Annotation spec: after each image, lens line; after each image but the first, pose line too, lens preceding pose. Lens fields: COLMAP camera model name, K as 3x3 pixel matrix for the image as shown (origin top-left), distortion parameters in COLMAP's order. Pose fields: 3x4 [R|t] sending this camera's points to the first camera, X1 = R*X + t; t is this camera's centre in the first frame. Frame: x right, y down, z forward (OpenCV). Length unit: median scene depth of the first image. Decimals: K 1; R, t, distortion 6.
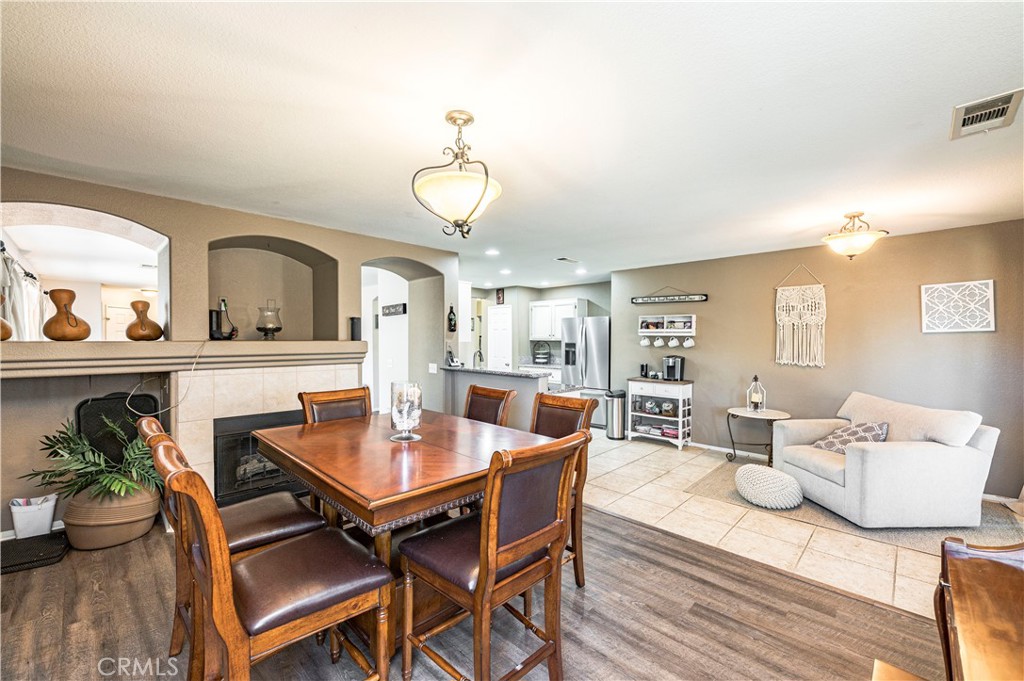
lens RADIAL K [[410.0, 0, 519.2], [0, 410.0, 342.9], [0, 0, 1]] dist [0.006194, -0.002588]
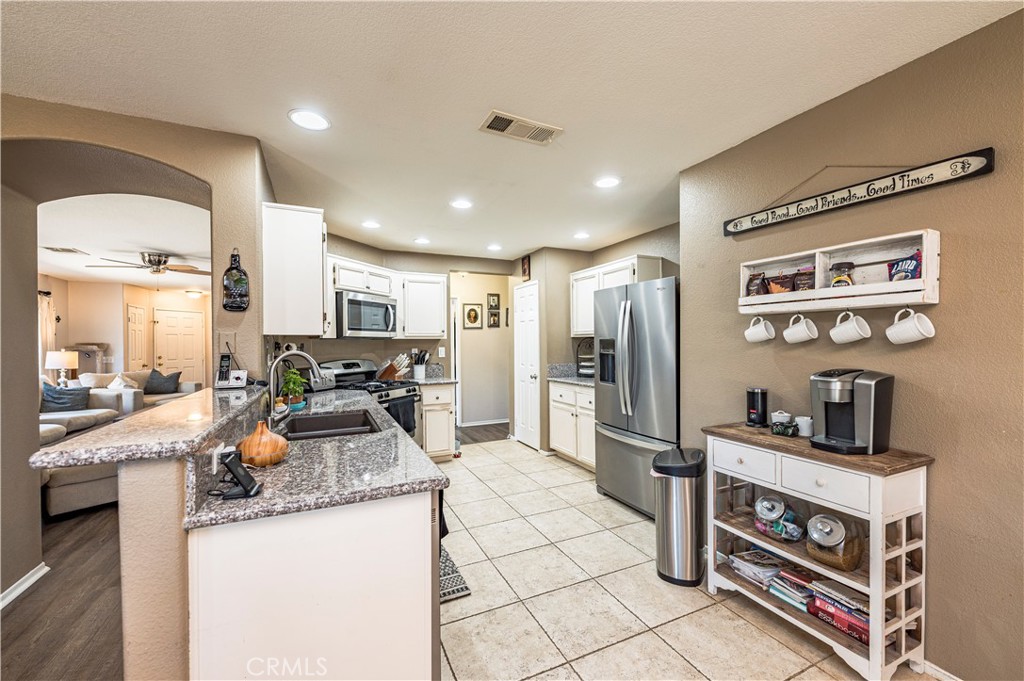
lens RADIAL K [[410.0, 0, 519.8], [0, 410.0, 343.0], [0, 0, 1]] dist [0.006194, -0.002588]
pose [[0.933506, -0.009445, -0.358438, 0.248603], [0.005506, 0.999913, -0.012010, 0.012755], [0.358520, 0.009238, 0.933476, 0.601828]]
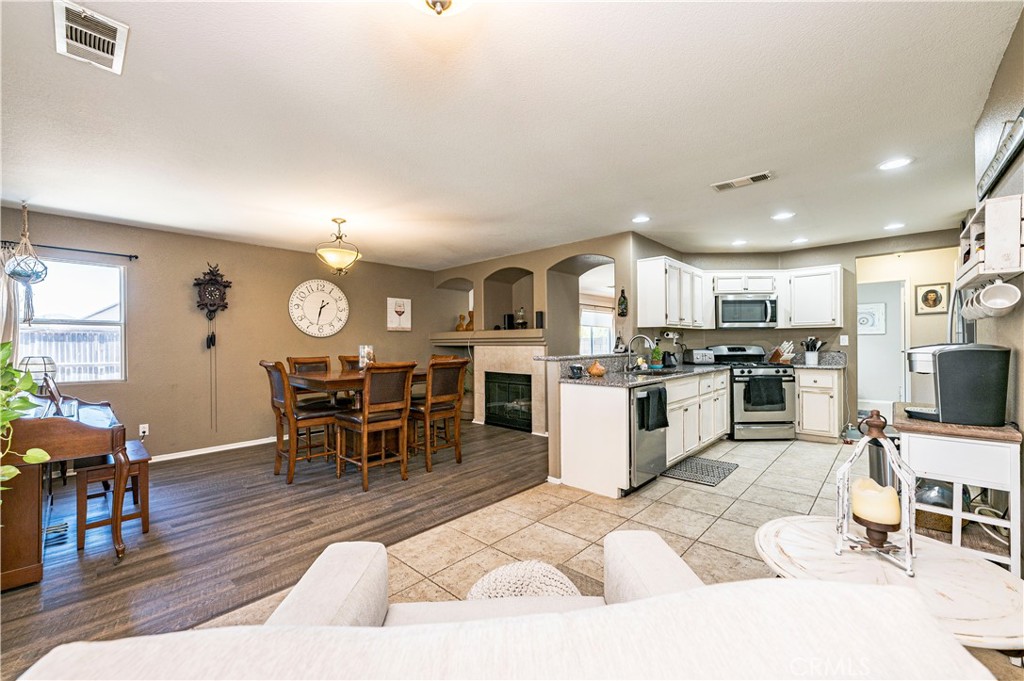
lens RADIAL K [[410.0, 0, 511.5], [0, 410.0, 345.1], [0, 0, 1]] dist [0.006194, -0.002588]
pose [[0.008296, 0.003909, -0.999958, 0.678777], [-0.003907, 0.999985, 0.003877, 0.031281], [0.999958, 0.003874, 0.008311, 0.639114]]
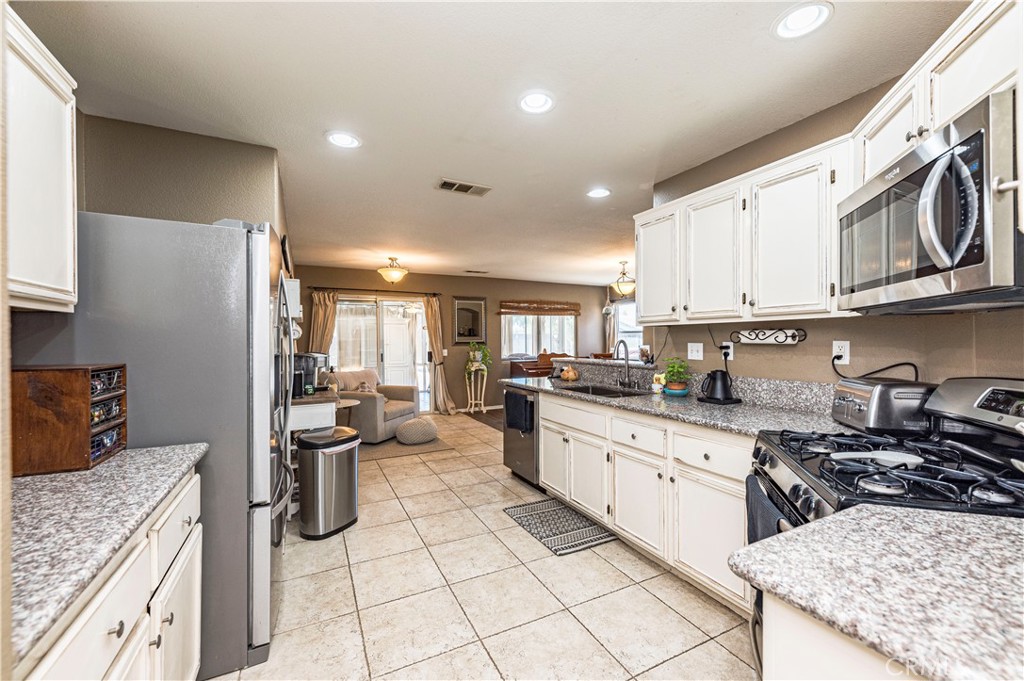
lens RADIAL K [[410.0, 0, 514.3], [0, 410.0, 340.9], [0, 0, 1]] dist [0.006194, -0.002588]
pose [[-0.940806, 0.004608, 0.338914, -0.141998], [0.009971, 0.999851, 0.014083, 0.006563], [-0.338799, 0.016629, -0.940712, 1.468285]]
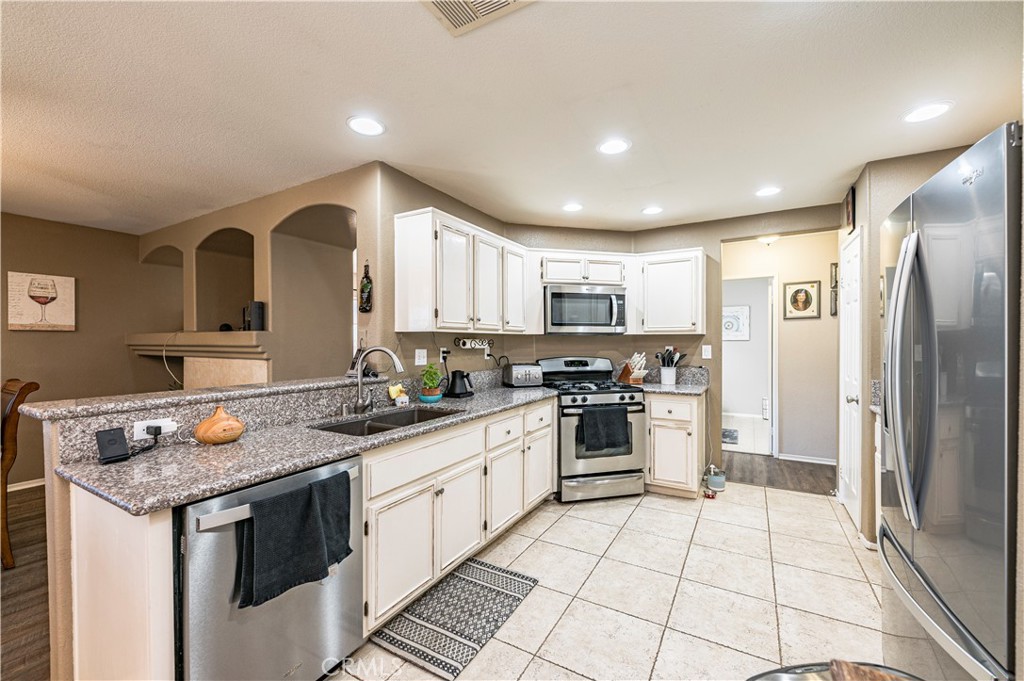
lens RADIAL K [[410.0, 0, 514.5], [0, 410.0, 344.8], [0, 0, 1]] dist [0.006194, -0.002588]
pose [[0.233656, 0.007045, -0.972294, 0.349980], [-0.009751, 0.999940, 0.004902, 0.008906], [0.972270, 0.008336, 0.233711, 0.923635]]
